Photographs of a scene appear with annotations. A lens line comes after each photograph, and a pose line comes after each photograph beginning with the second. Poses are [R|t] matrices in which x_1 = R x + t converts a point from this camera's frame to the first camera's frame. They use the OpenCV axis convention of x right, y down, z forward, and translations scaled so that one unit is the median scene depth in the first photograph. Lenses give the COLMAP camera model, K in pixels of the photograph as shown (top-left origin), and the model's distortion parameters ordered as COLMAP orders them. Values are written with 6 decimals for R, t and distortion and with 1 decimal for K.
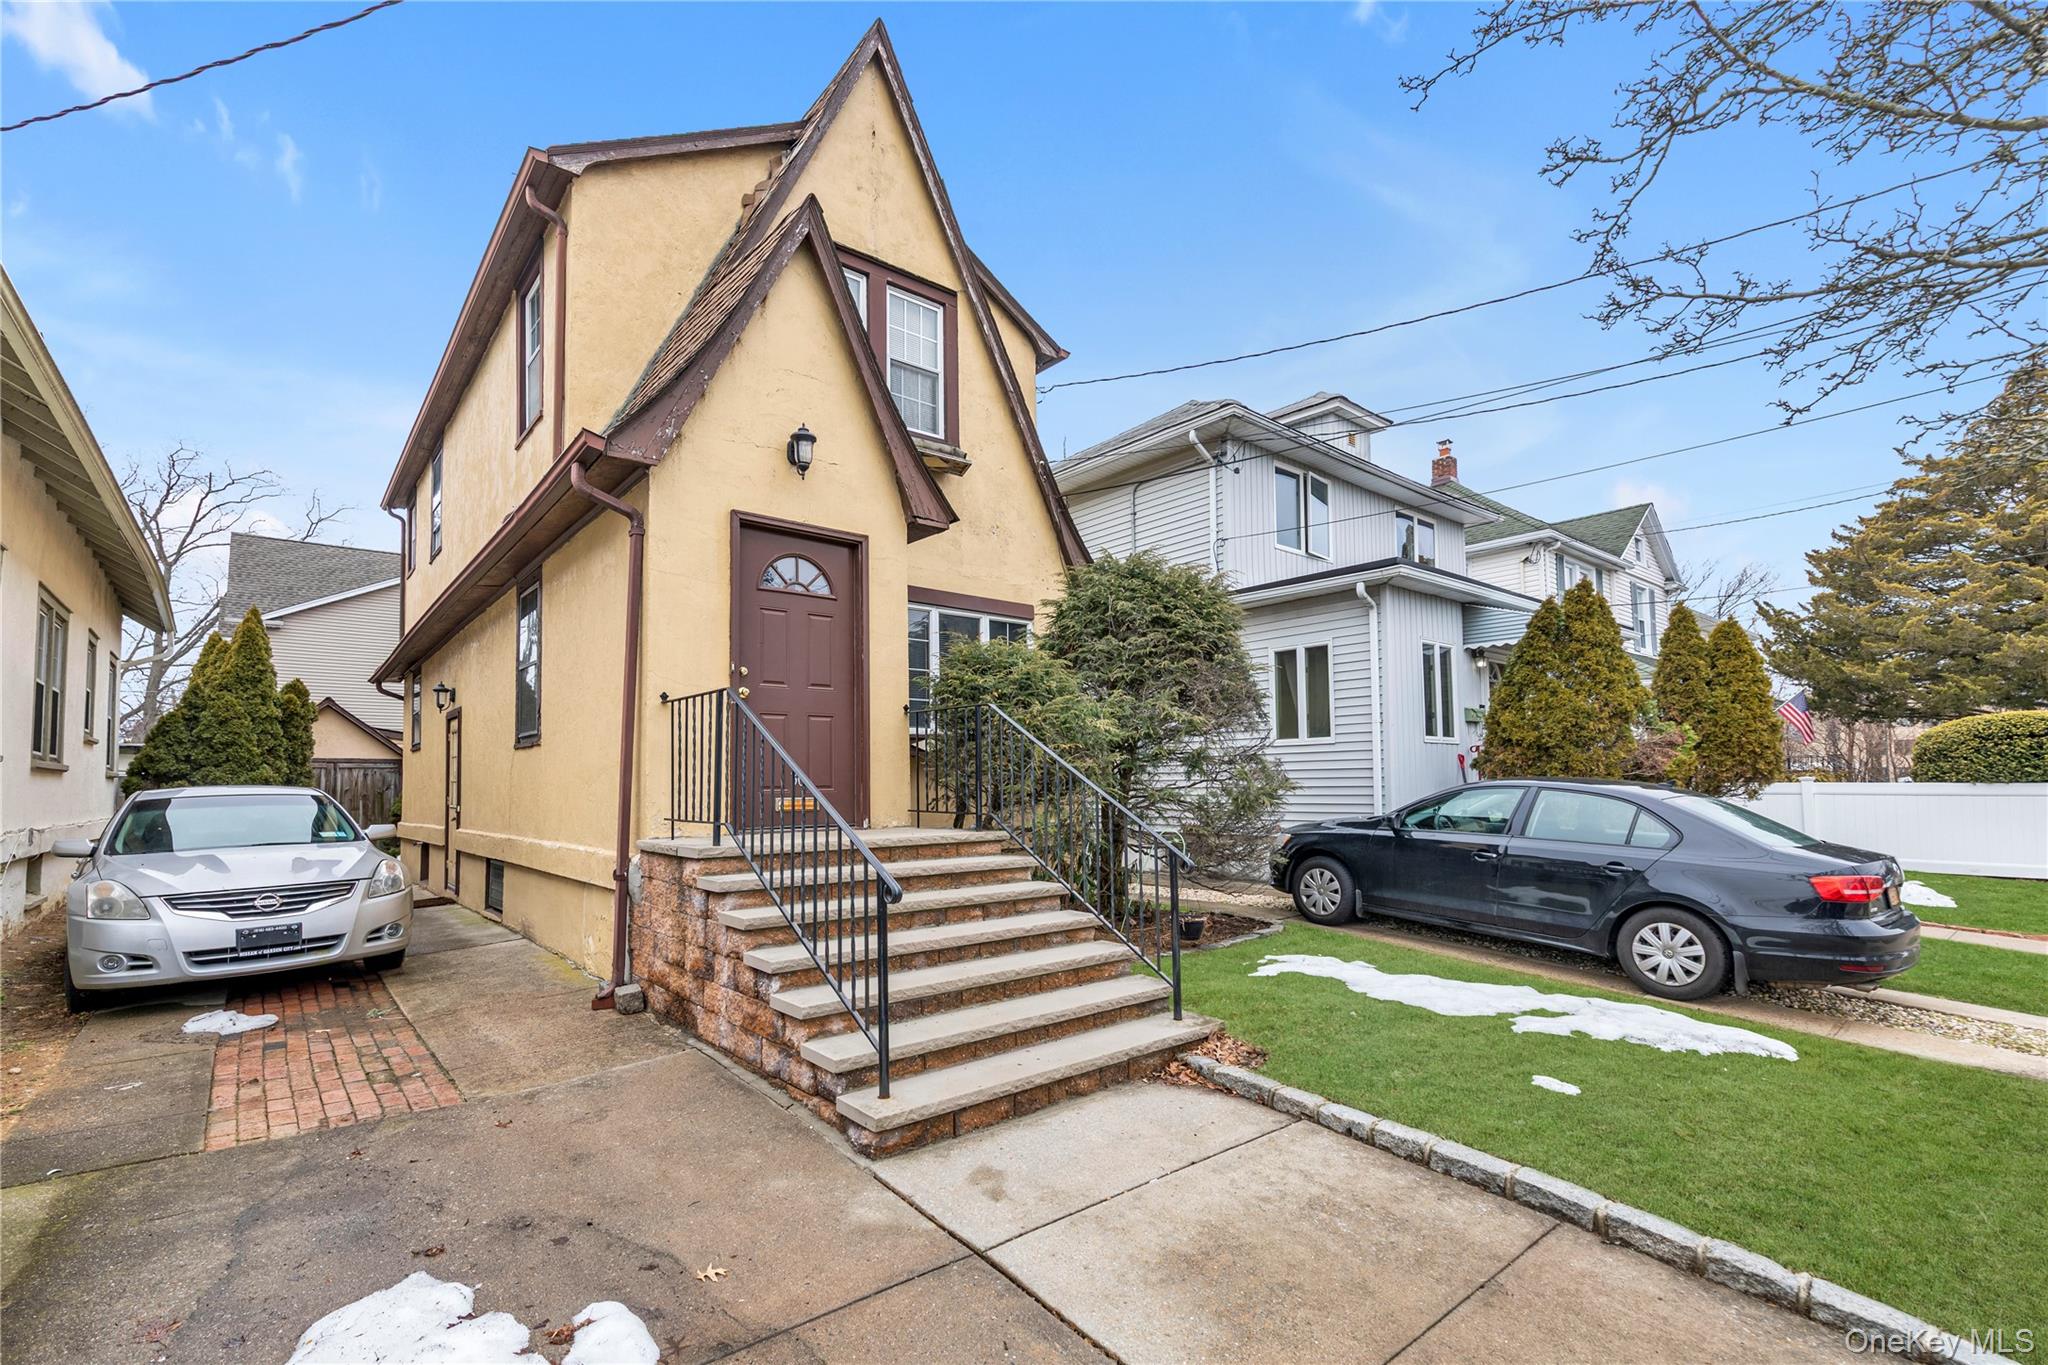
lens RADIAL K [[905.2, 0, 1021.2], [0, 905.2, 739.8], [0, 0, 1]] dist [0.003813, 0.000429]
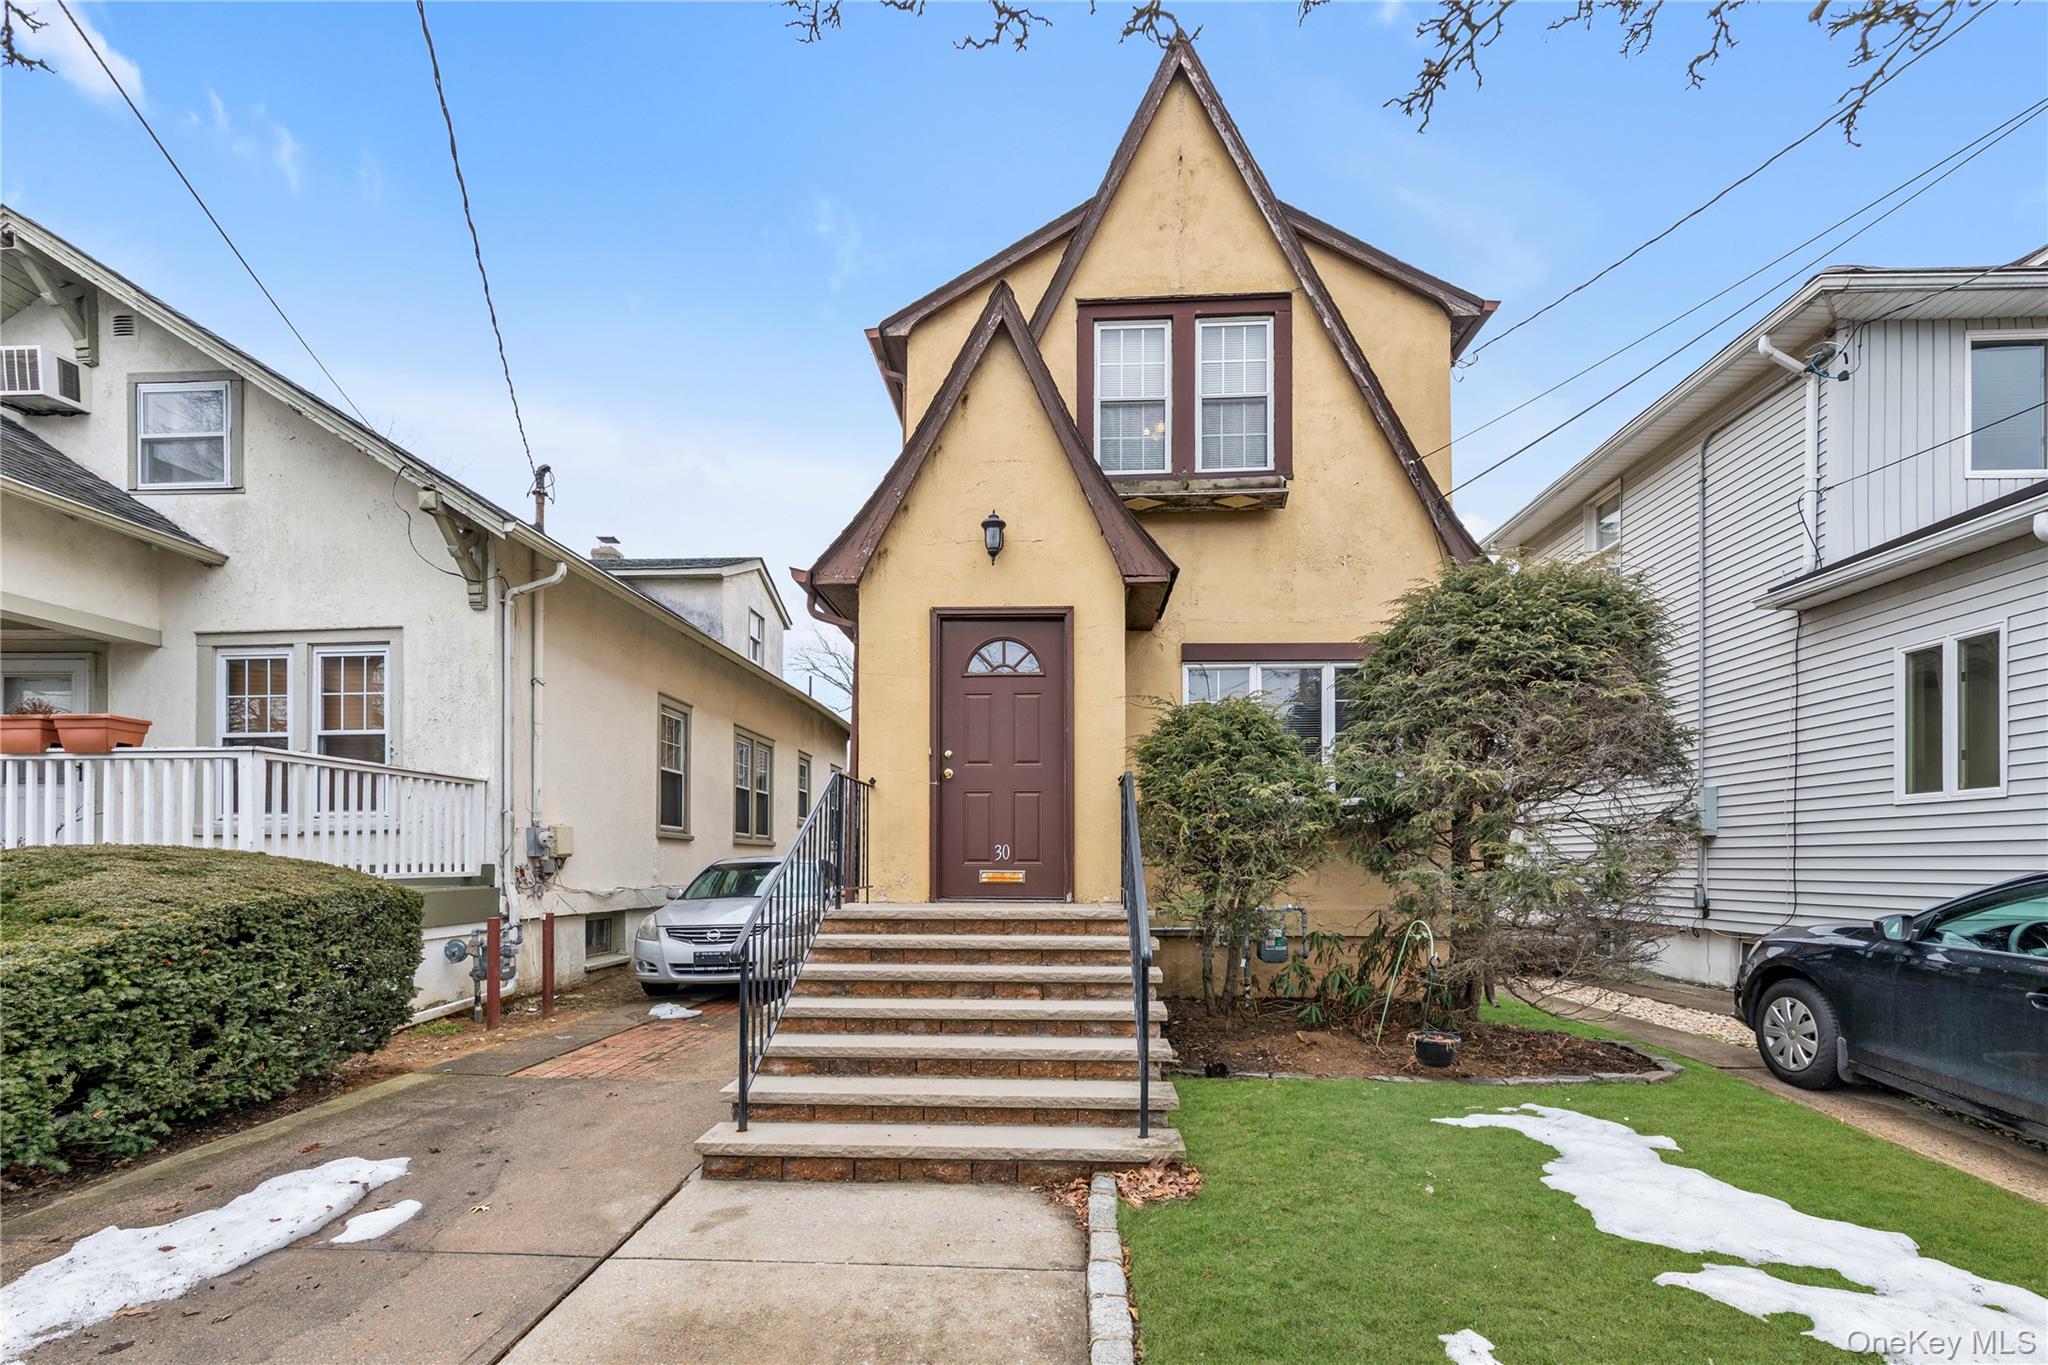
lens RADIAL K [[925.3, 0, 1025.7], [0, 925.3, 861.5], [0, 0, 1]] dist [-0.002358, -0.000590]
pose [[0.738418, 0.009700, -0.674273, 0.468272], [0.024138, 0.998876, 0.040803, 0.009454], [0.673911, -0.046405, 0.737354, 0.209289]]
